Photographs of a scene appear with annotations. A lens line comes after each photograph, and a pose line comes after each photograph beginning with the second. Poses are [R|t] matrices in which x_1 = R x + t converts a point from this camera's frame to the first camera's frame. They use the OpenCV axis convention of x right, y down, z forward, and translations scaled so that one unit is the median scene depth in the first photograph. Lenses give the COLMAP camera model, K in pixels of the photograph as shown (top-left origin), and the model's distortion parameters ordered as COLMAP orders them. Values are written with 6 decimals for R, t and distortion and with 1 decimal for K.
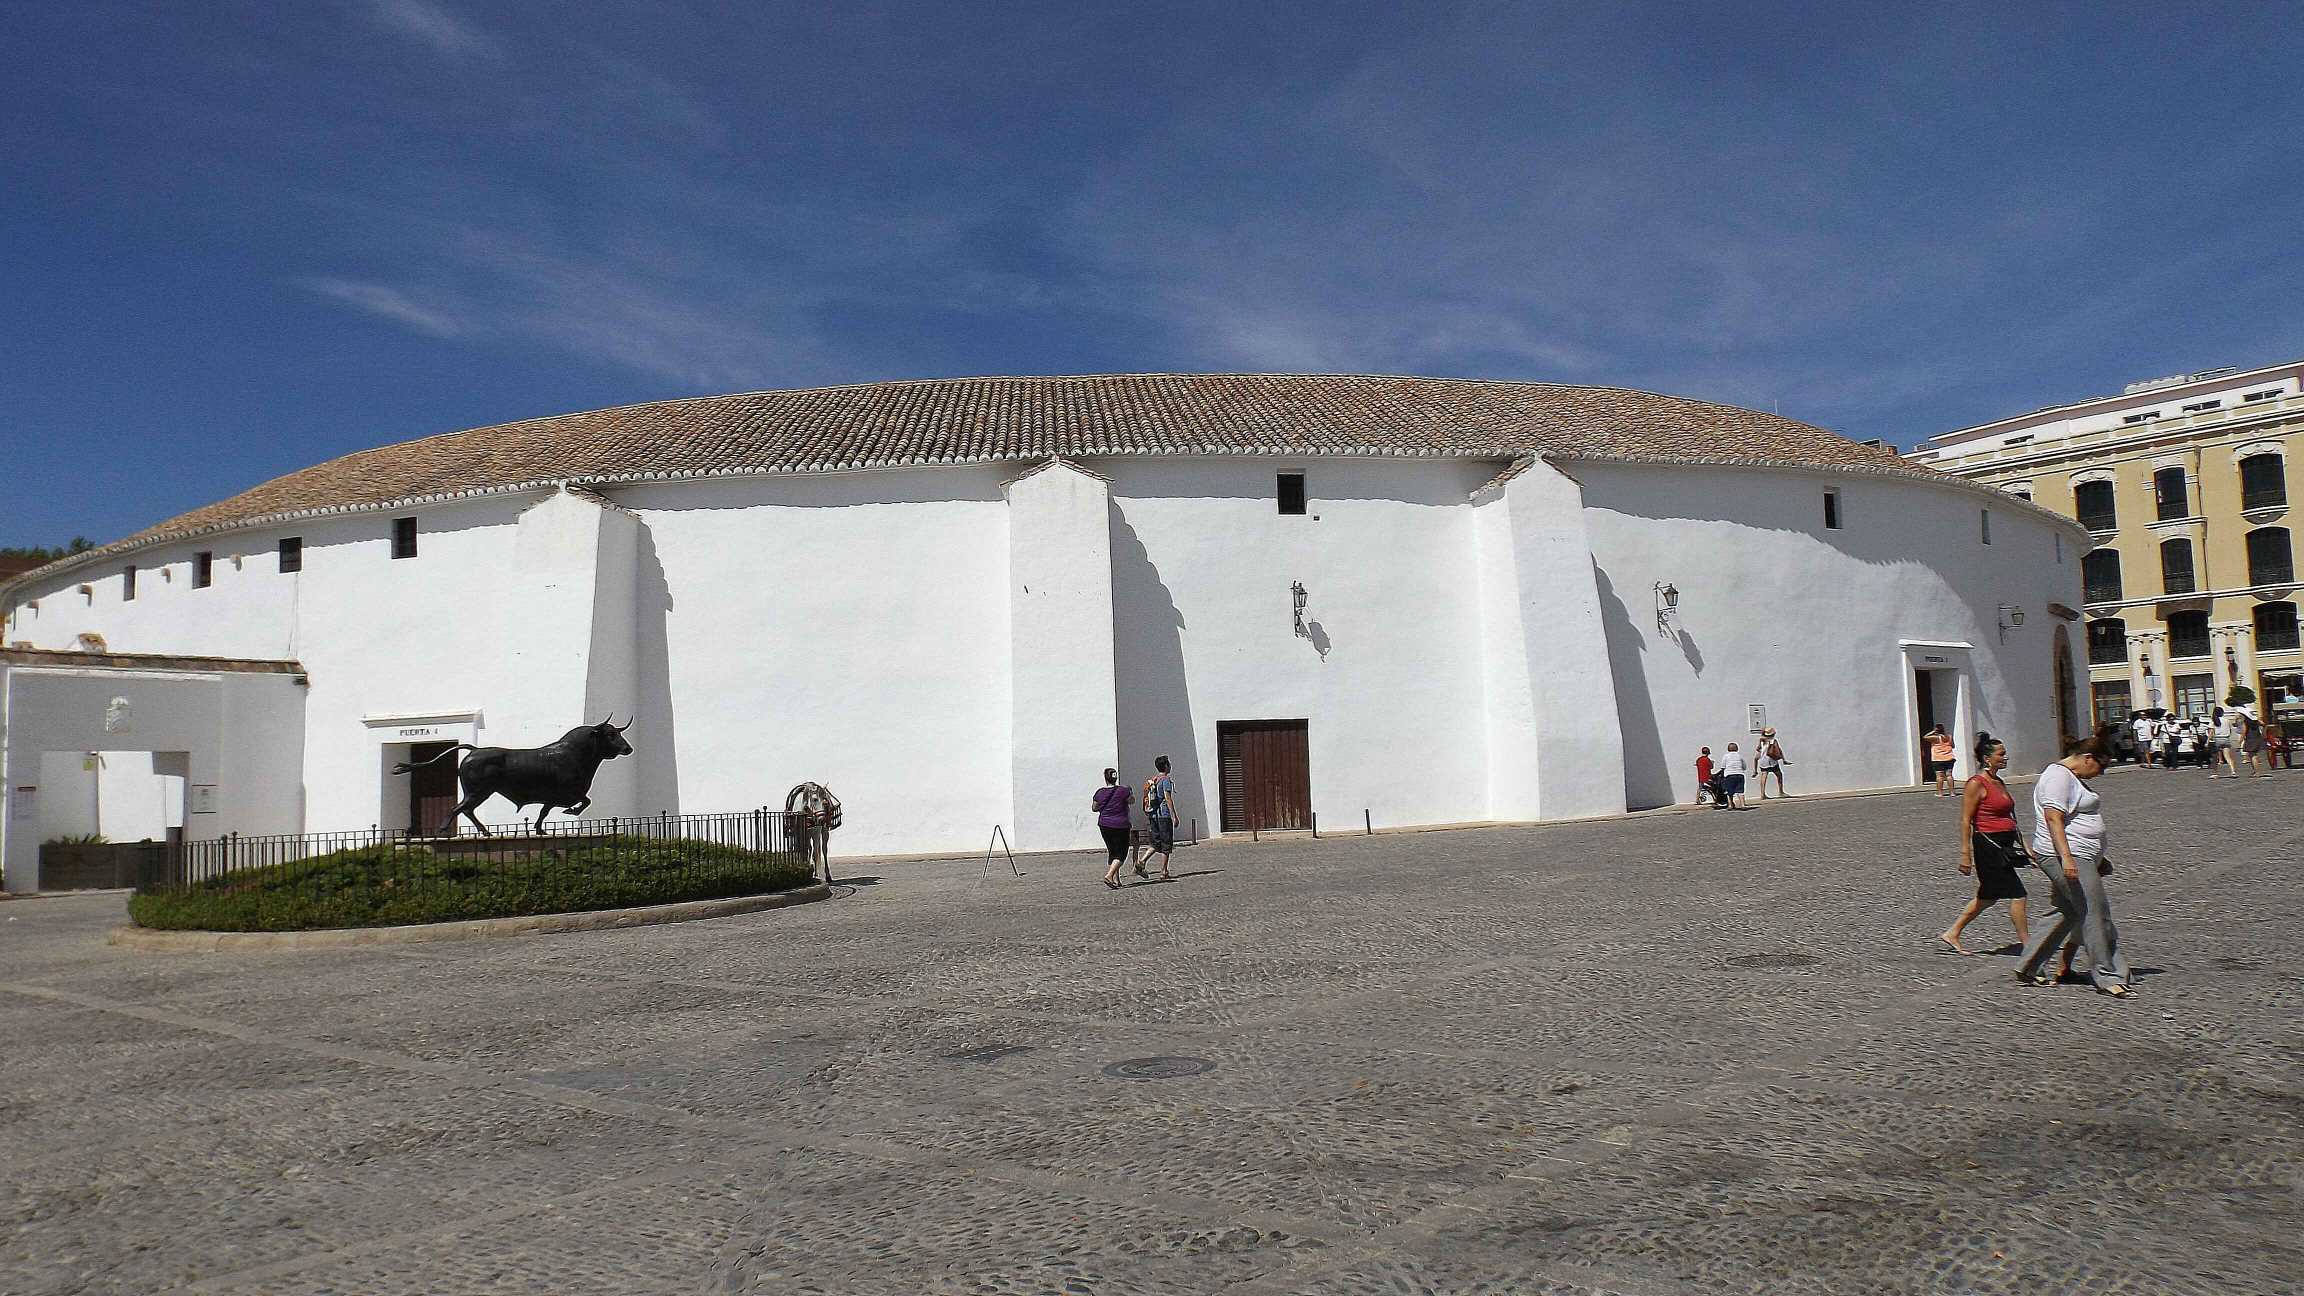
lens RADIAL K [[1650.1, 0, 1158.8], [0, 1650.1, 654.5], [0, 0, 1]] dist [-0.000647, -0.018579]
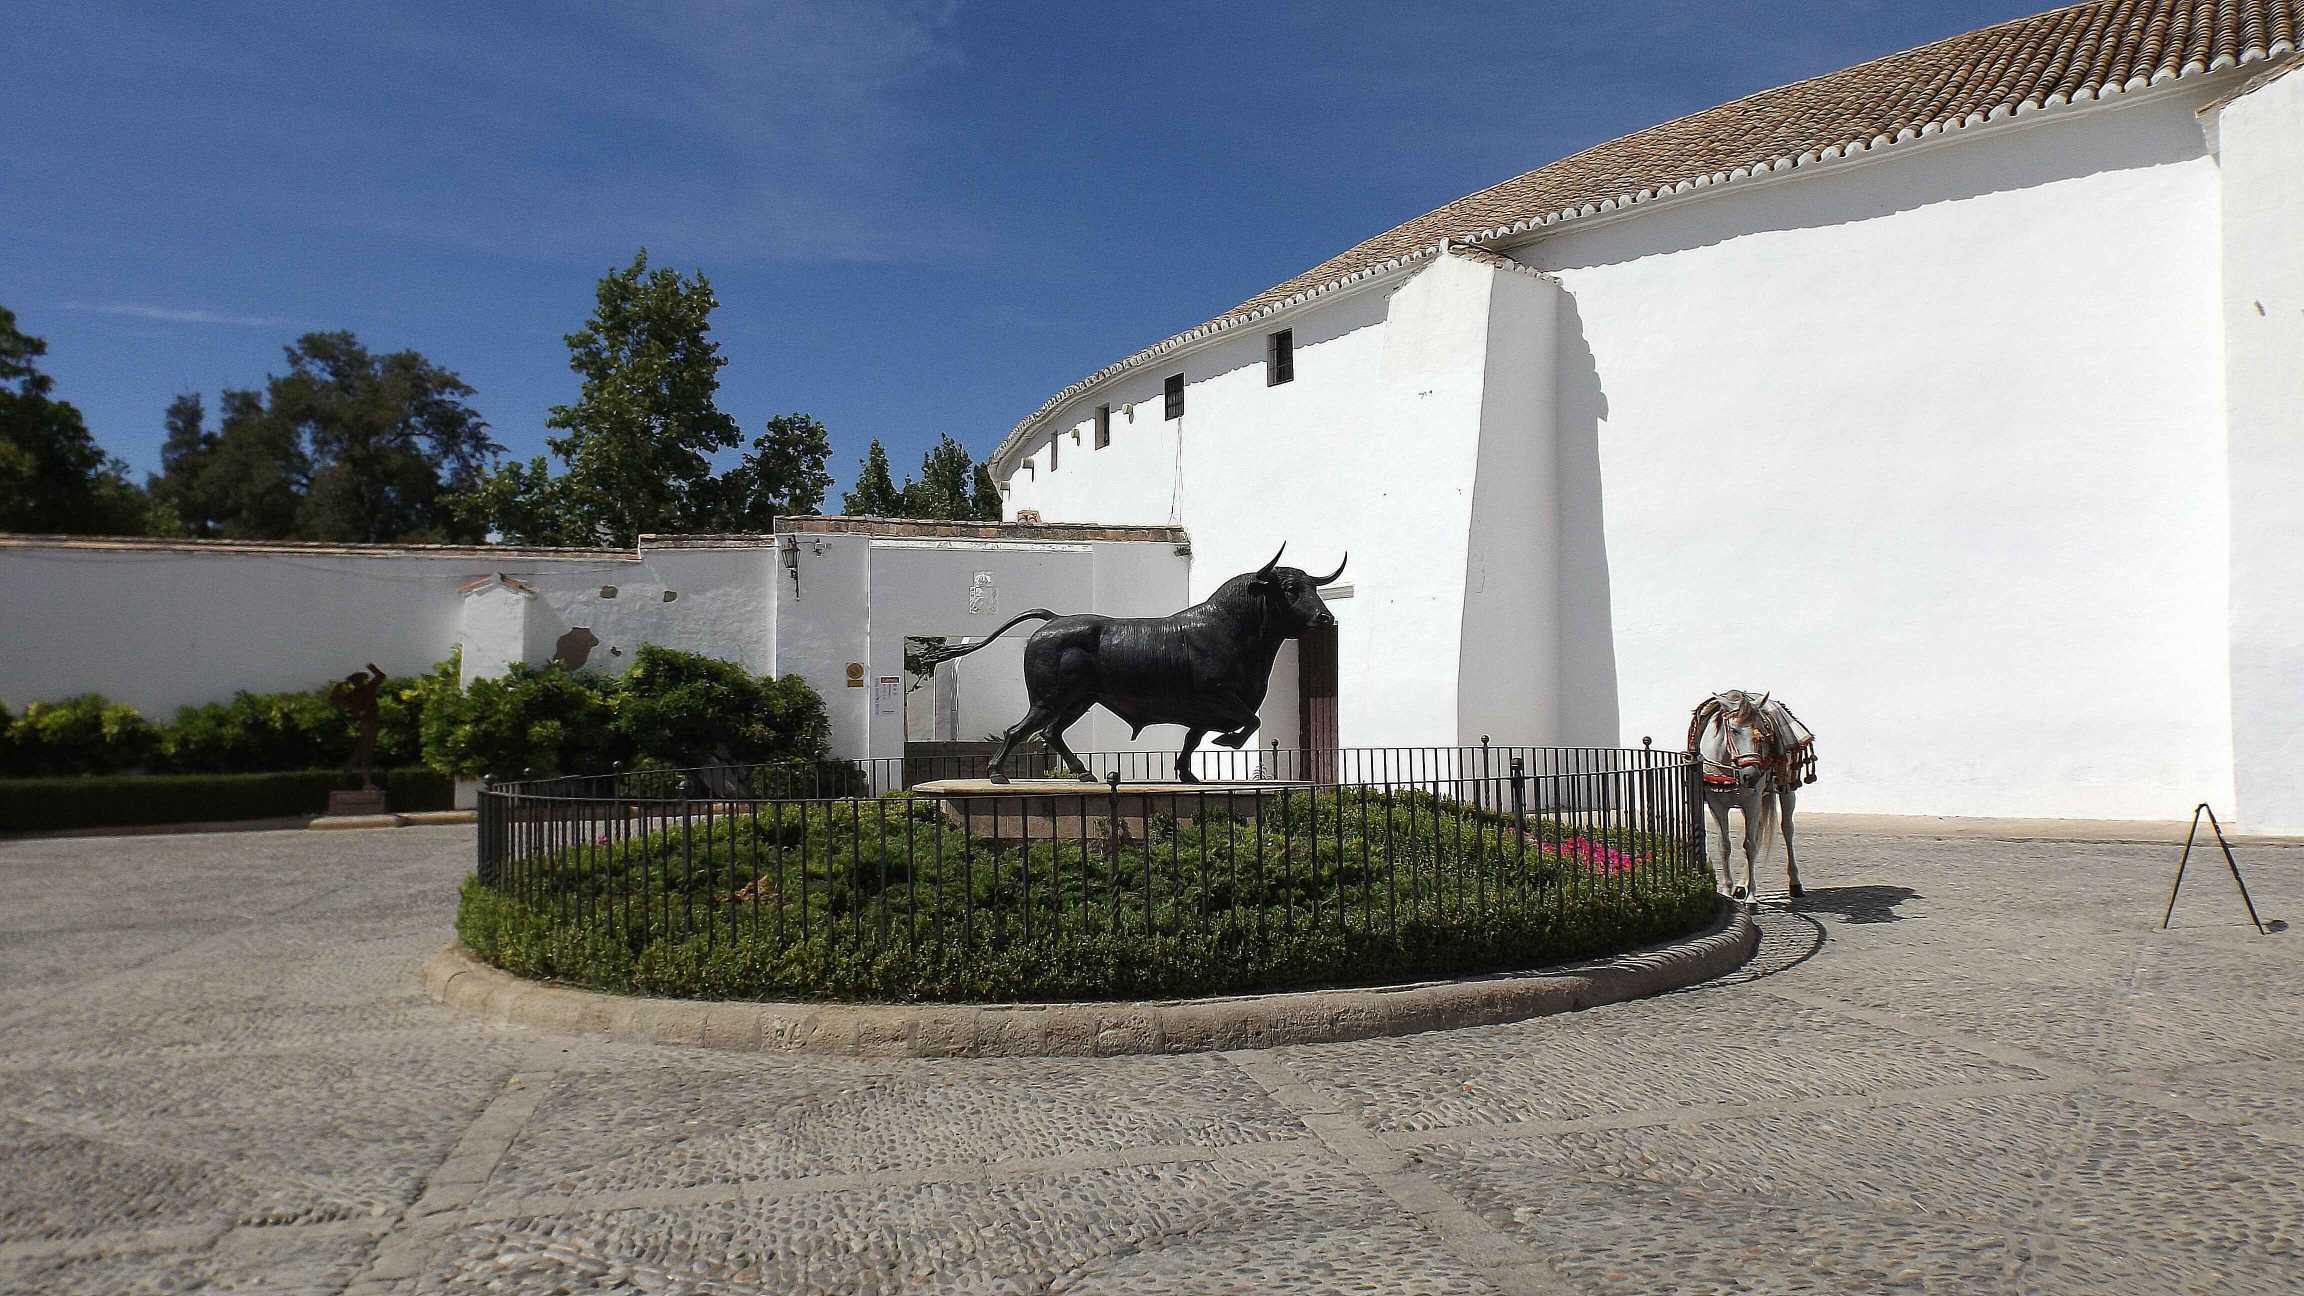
lens RADIAL K [[1650.1, 0, 1158.8], [0, 1650.1, 654.5], [0, 0, 1]] dist [-0.000647, -0.018579]
pose [[0.793618, 0.004922, -0.608396, -0.041140], [0.033346, 0.998112, 0.051573, 0.027315], [0.607502, -0.061216, 0.791956, 0.386034]]
